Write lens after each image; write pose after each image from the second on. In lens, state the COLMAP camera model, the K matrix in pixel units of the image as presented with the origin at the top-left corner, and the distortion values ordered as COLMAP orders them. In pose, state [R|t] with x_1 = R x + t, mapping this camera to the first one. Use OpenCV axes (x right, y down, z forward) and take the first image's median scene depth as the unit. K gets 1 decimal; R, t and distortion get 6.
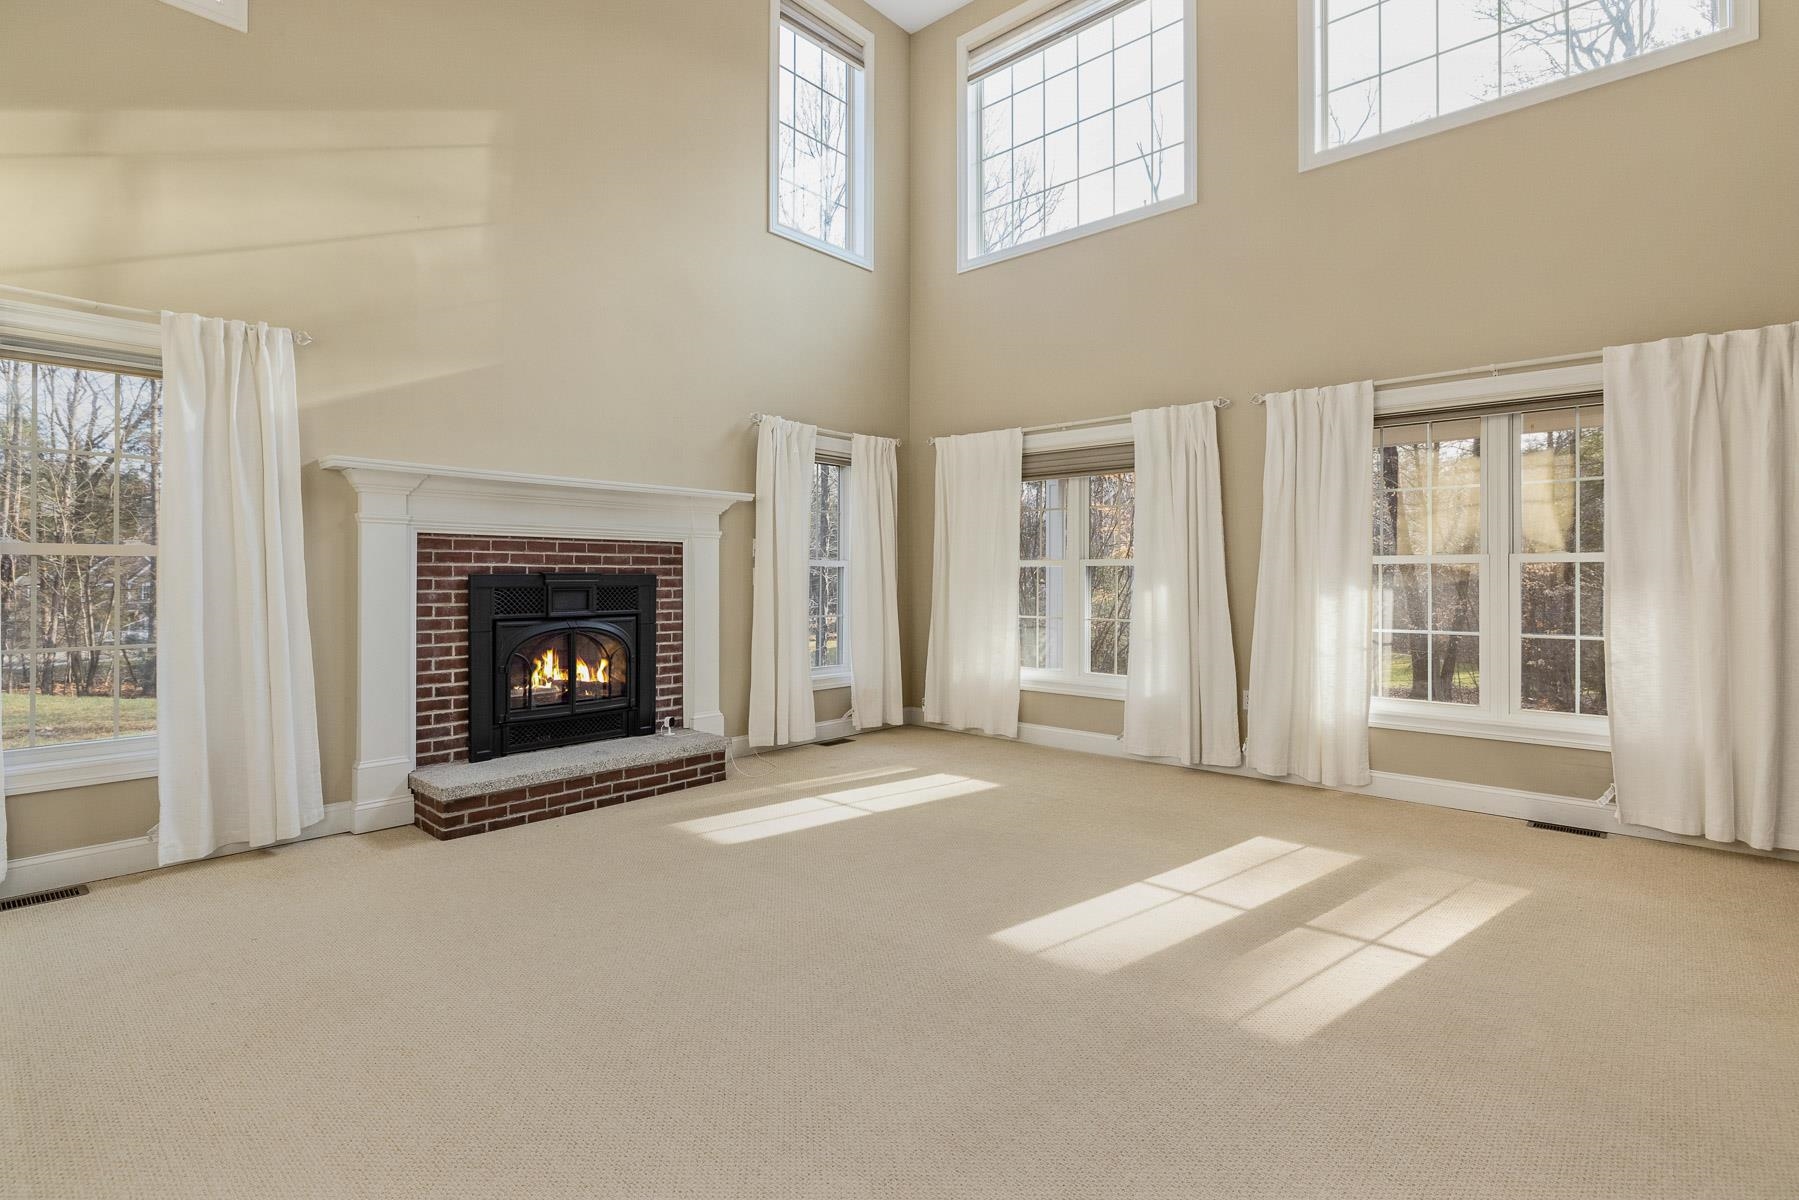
lens RADIAL K [[866.4, 0, 898.7], [0, 866.4, 589.1], [0, 0, 1]] dist [-0.001141, -0.001458]
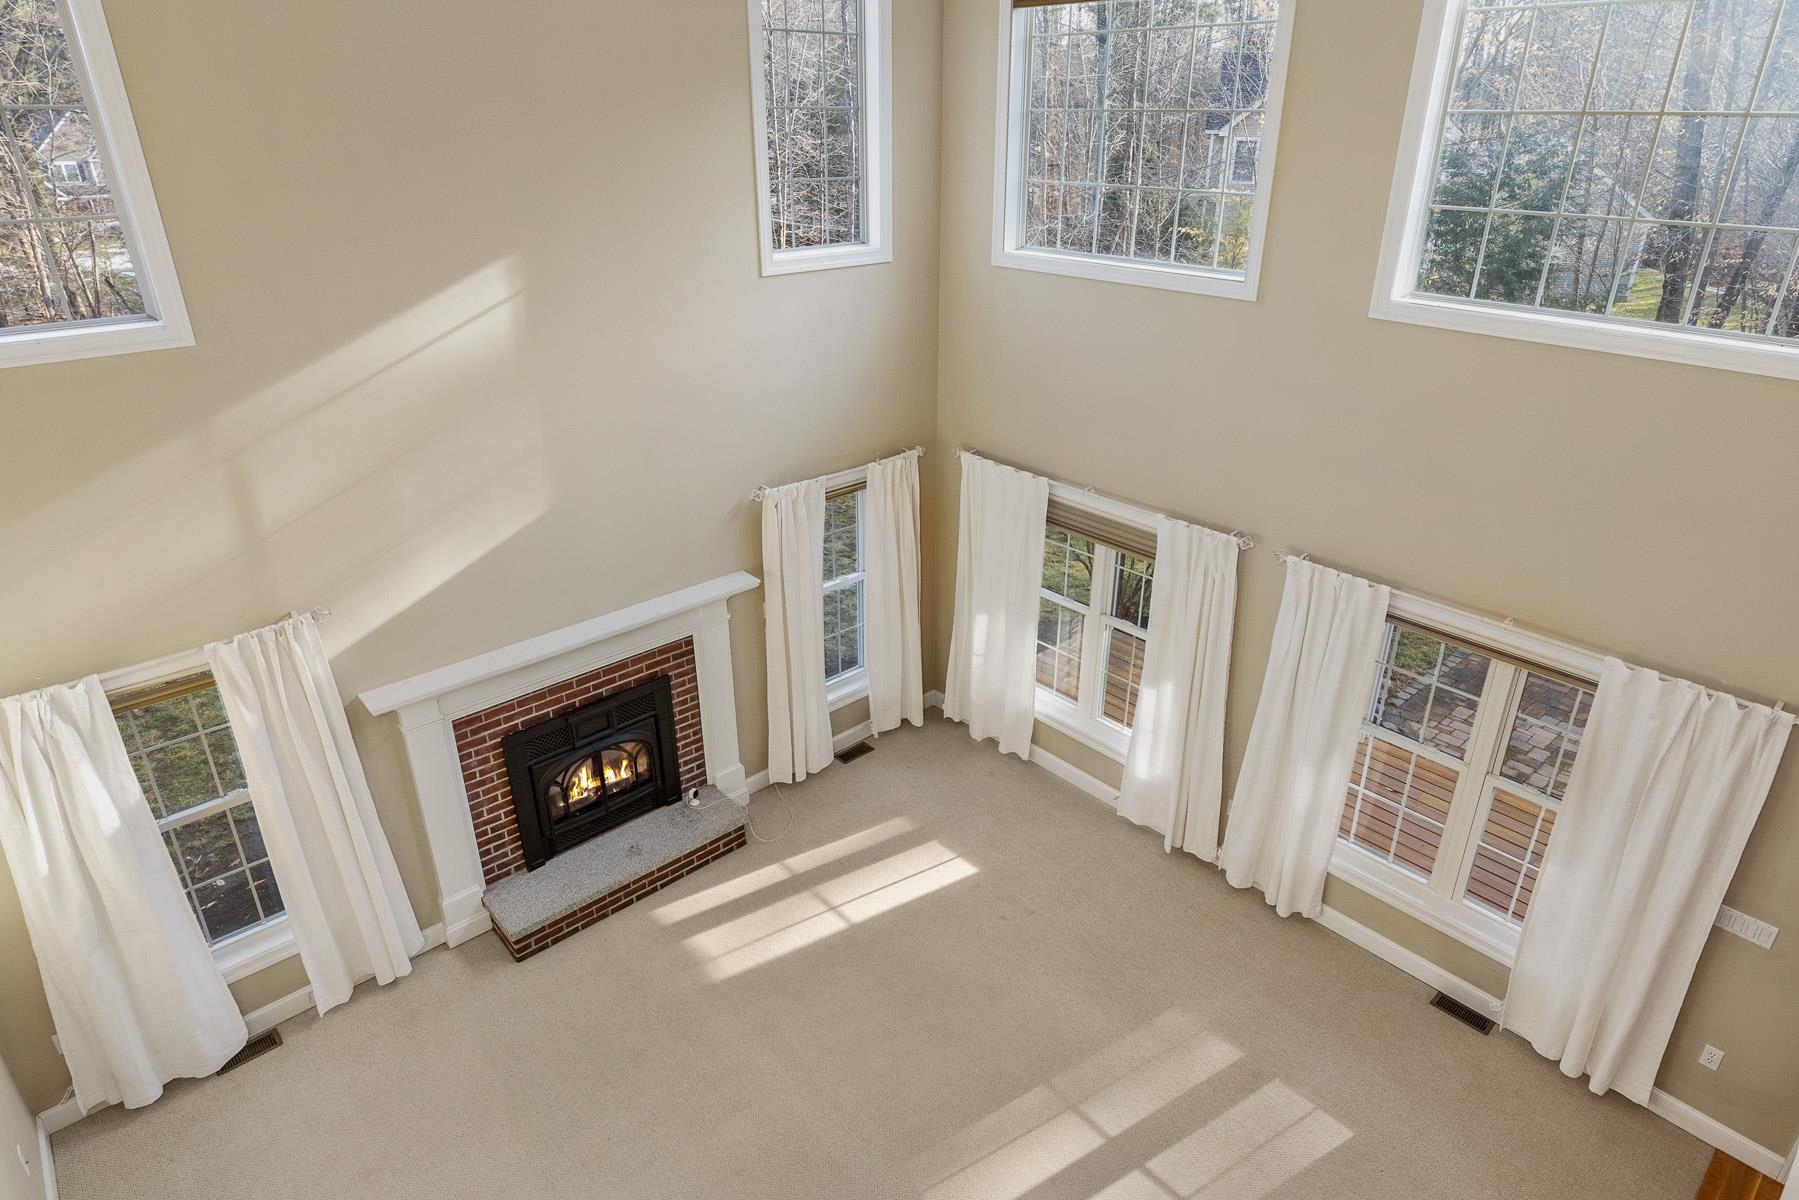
lens RADIAL K [[1048.5, 0, 903.7], [0, 1048.5, 598.2], [0, 0, 1]] dist [0.003640, 0.002682]
pose [[0.995493, 0.041299, -0.085366, 0.108506], [-0.001523, 0.907037, 0.421049, -0.650413], [0.094819, -0.419021, 0.903012, -0.079389]]
